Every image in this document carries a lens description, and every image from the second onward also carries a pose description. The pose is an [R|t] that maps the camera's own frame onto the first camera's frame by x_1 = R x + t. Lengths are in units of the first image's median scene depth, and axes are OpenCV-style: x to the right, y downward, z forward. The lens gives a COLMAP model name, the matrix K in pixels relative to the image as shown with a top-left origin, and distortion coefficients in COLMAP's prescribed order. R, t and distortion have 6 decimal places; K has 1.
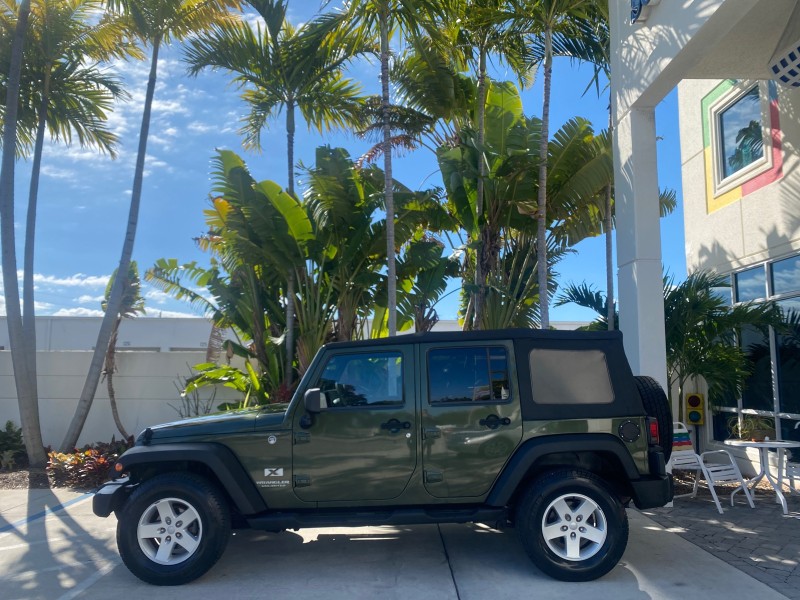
lens RADIAL K [[613.8, 0, 401.2], [0, 613.8, 301.8], [0, 0, 1]] dist [0.024691, -0.028225]
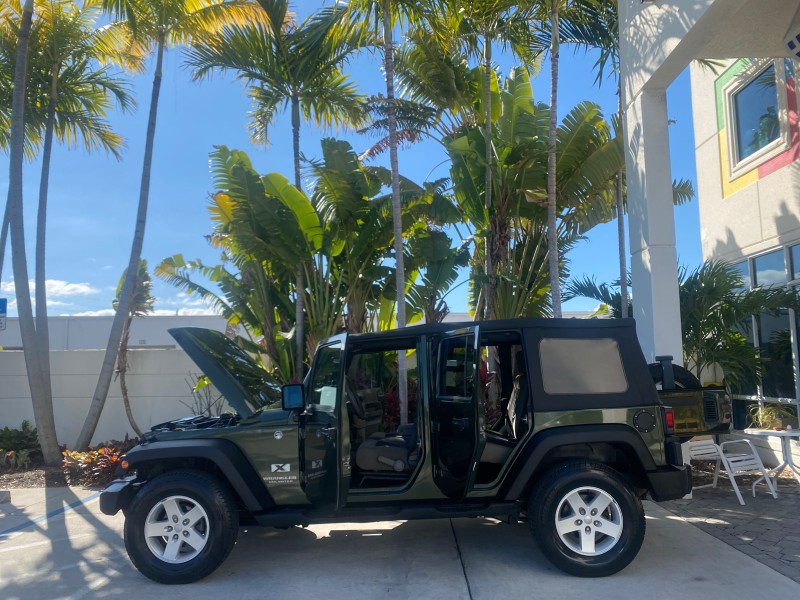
lens RADIAL K [[613.8, 0, 397.7], [0, 613.8, 298.0], [0, 0, 1]] dist [0.024691, -0.028225]
pose [[0.999396, -0.020397, -0.028135, 0.007315], [0.020489, 0.999786, 0.002967, 0.002622], [0.028068, -0.003542, 0.999600, 0.011299]]
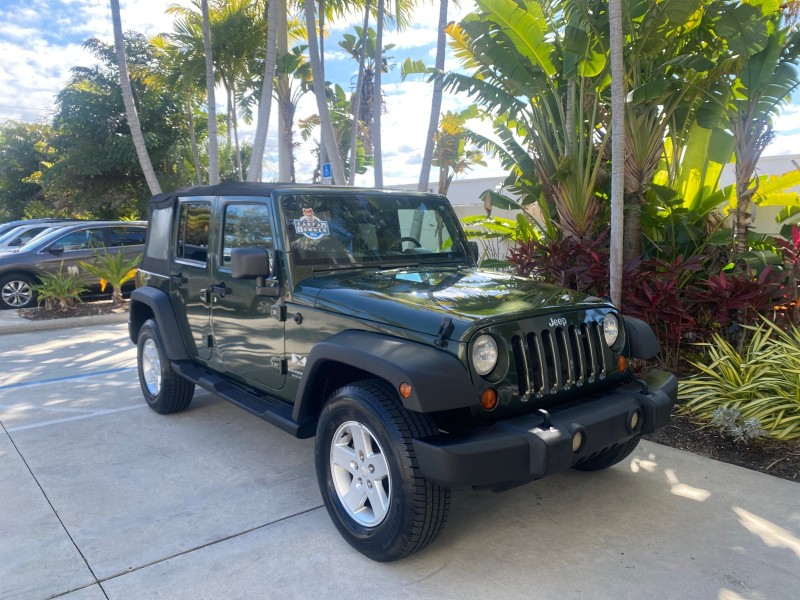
lens RADIAL K [[613.8, 0, 400.4], [0, 613.8, 298.4], [0, 0, 1]] dist [0.024691, -0.028225]
pose [[0.618822, 0.089665, -0.780397, 0.362061], [0.091776, 0.978408, 0.185191, 0.040617], [0.780151, -0.186222, 0.597232, 0.349051]]
